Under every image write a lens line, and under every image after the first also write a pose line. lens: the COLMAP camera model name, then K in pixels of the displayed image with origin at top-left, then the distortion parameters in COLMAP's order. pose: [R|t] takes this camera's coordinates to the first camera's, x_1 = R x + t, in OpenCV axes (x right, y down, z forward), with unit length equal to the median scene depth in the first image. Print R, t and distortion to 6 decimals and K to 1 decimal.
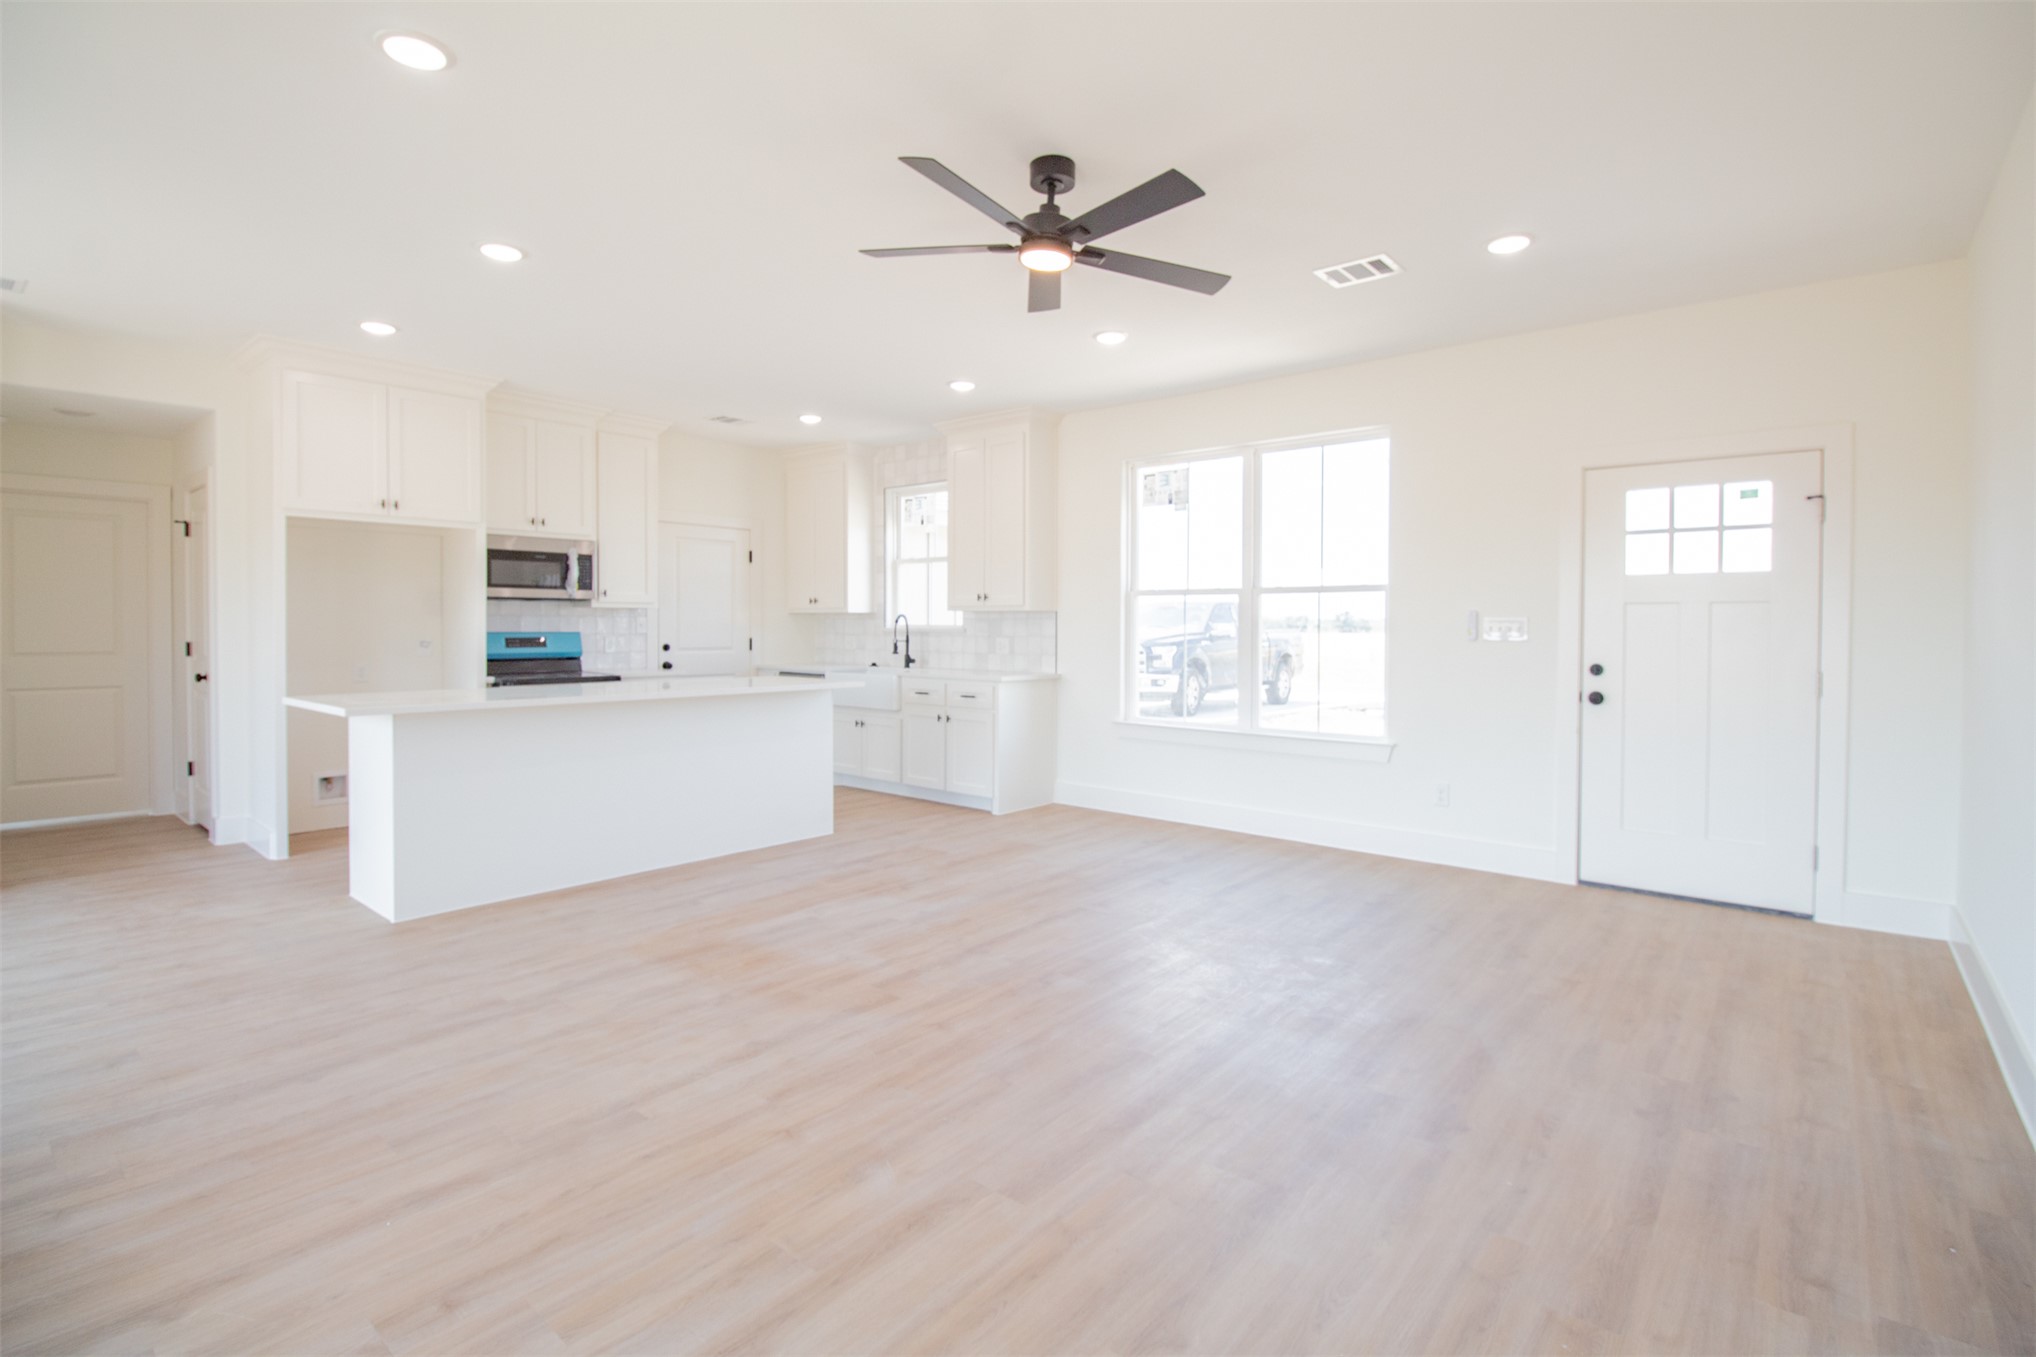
lens RADIAL K [[943.2, 0, 1035.5], [0, 943.2, 640.1], [0, 0, 1]] dist [-0.001219, -0.010616]
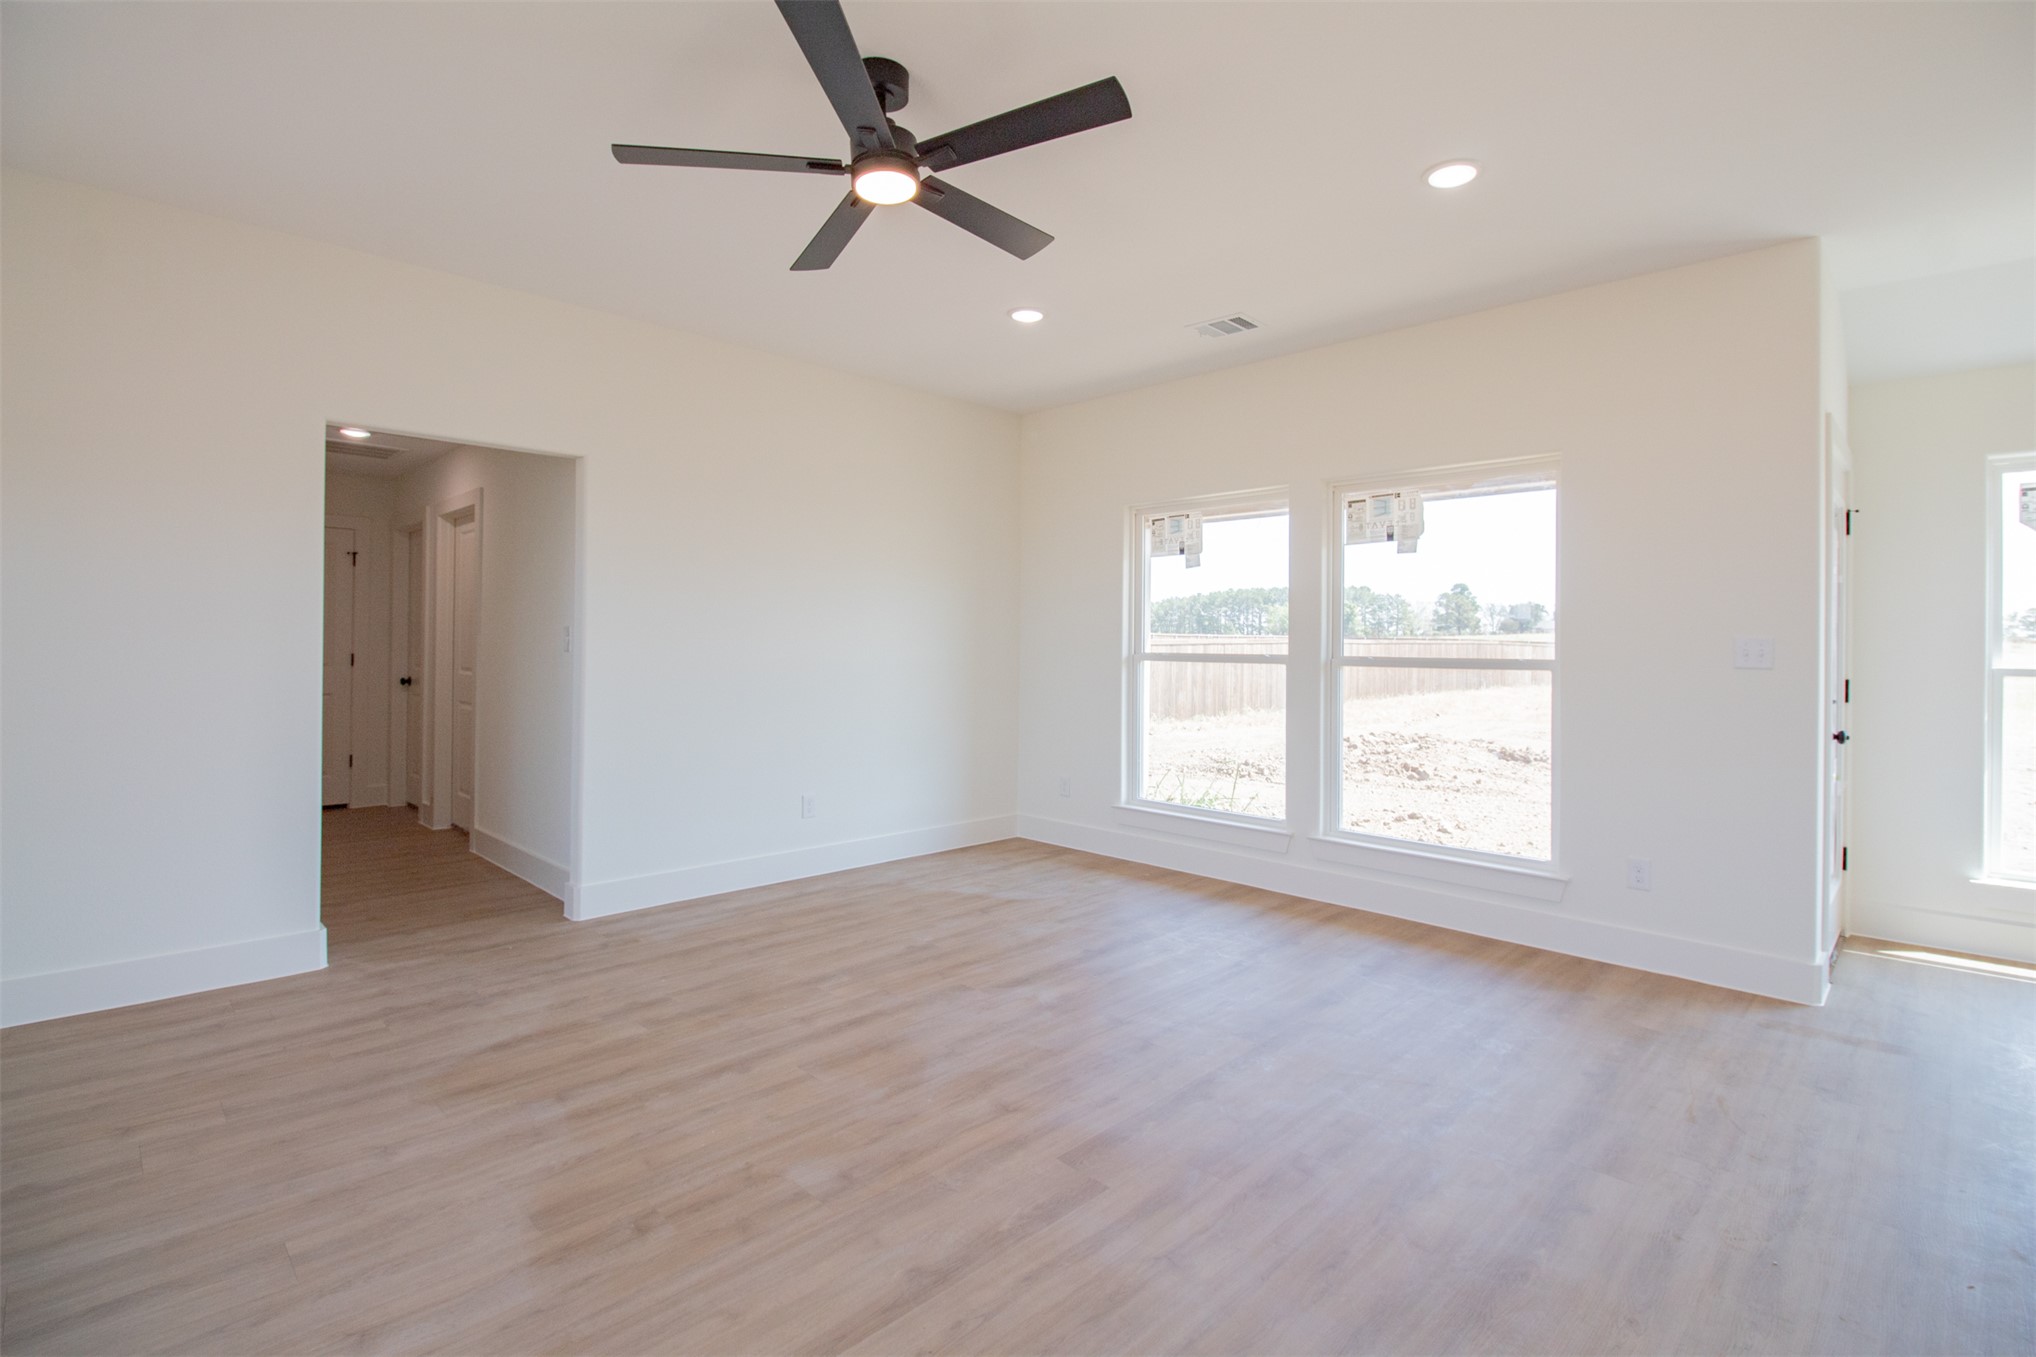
lens RADIAL K [[943.2, 0, 1034.5], [0, 943.2, 640.7], [0, 0, 1]] dist [-0.001219, -0.010616]
pose [[-0.996412, -0.013101, 0.083613, -0.089892], [-0.012163, 0.999857, 0.011726, -0.013877], [-0.083755, 0.010667, -0.996429, 0.860466]]
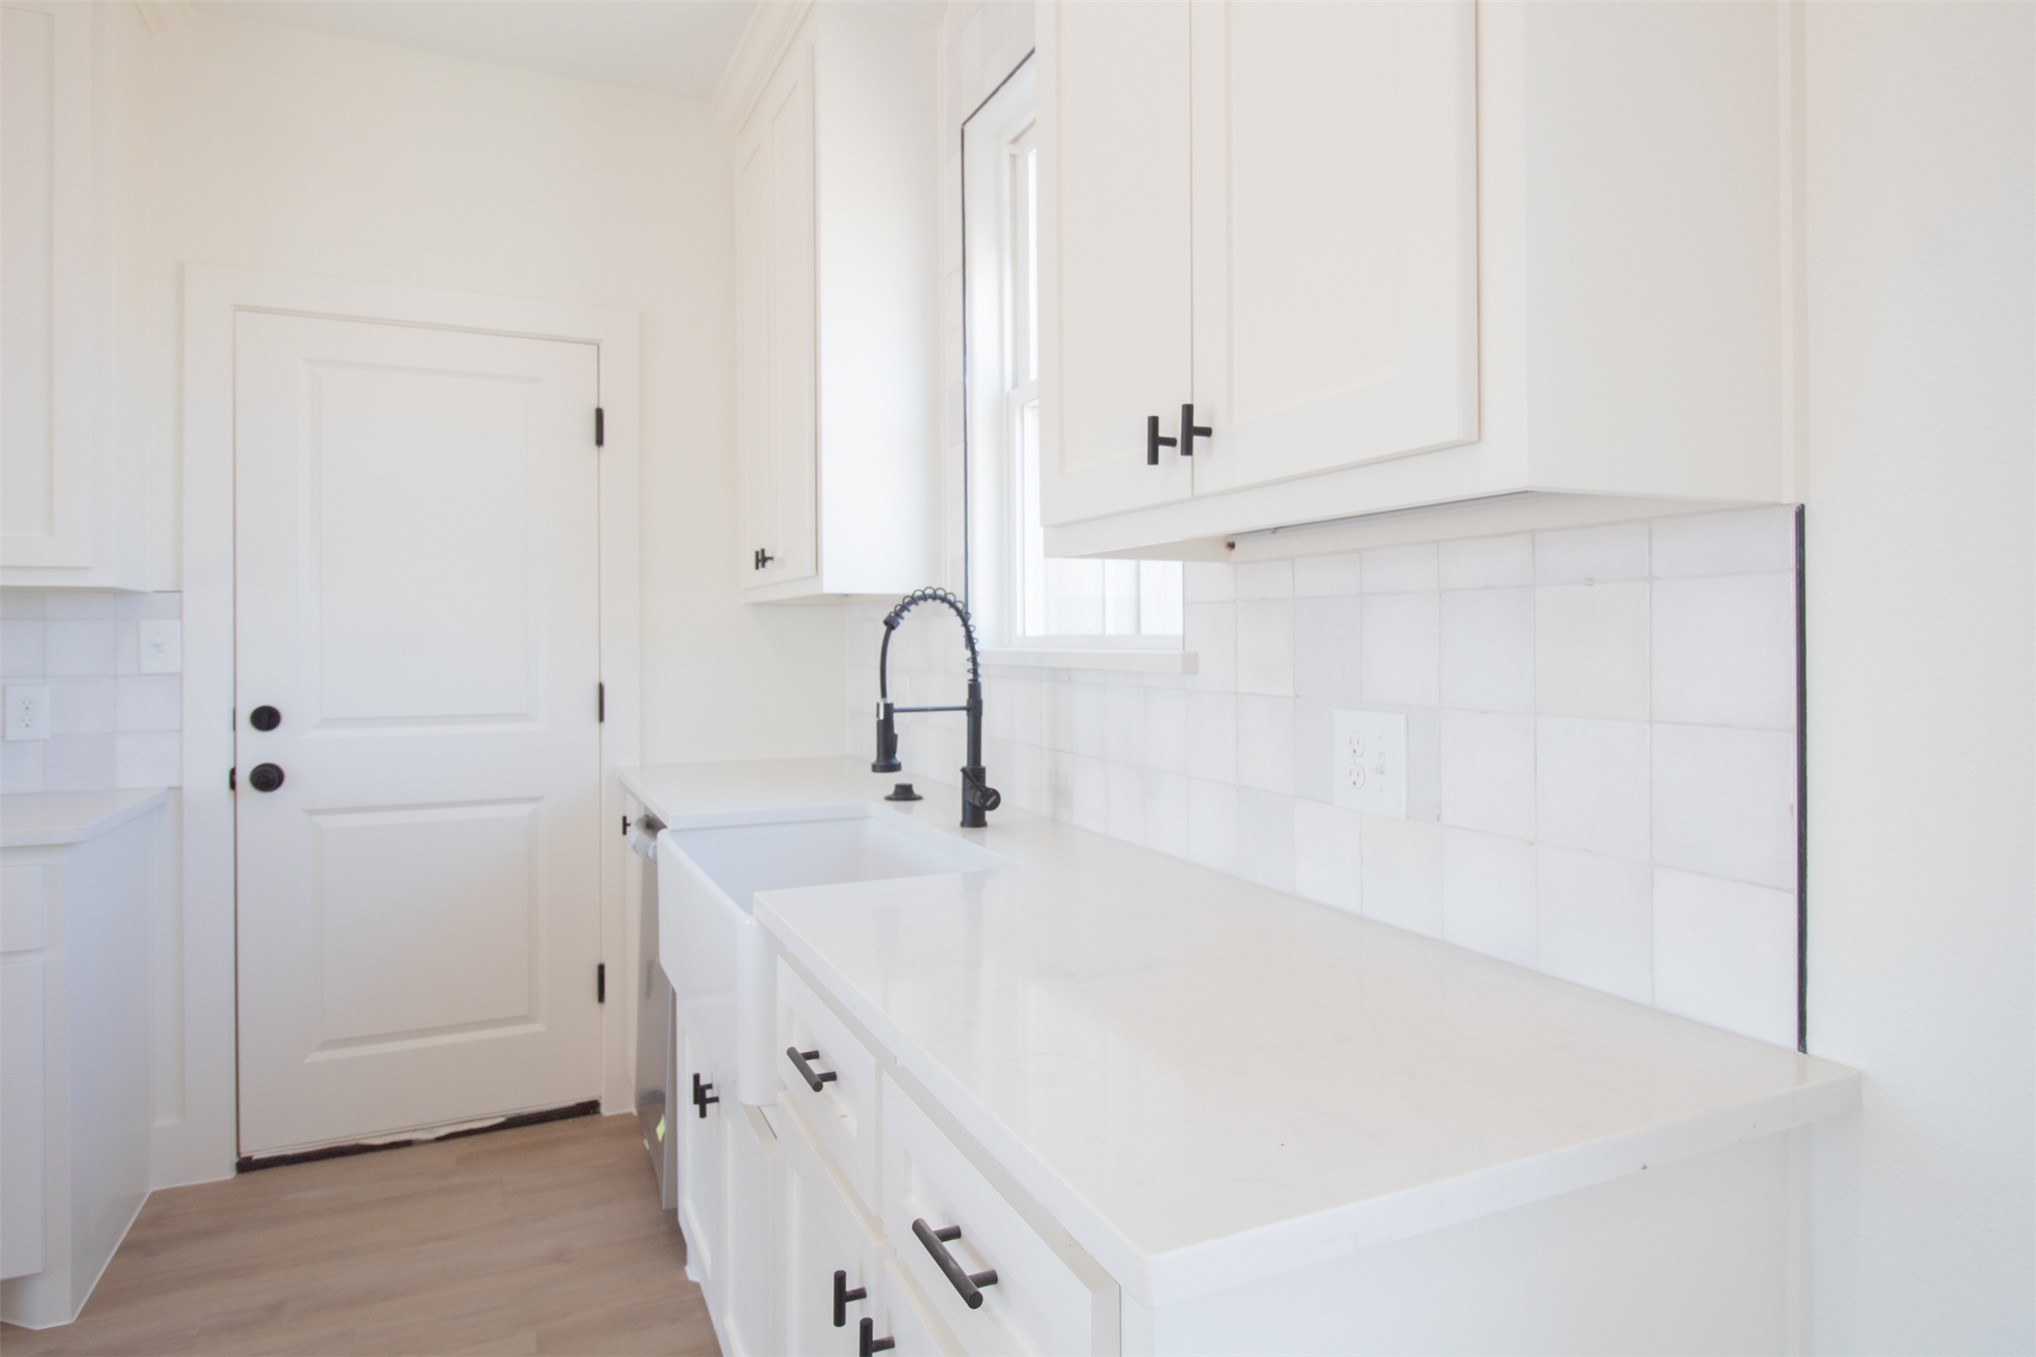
lens RADIAL K [[1171.1, 0, 1049.0], [0, 1171.1, 638.3], [0, 0, 1]] dist [0.005948, -0.012934]
pose [[0.907546, -0.009004, -0.419855, 0.000057], [0.002588, 0.999871, -0.015848, -0.013450], [0.419944, 0.013297, 0.907453, 0.877824]]
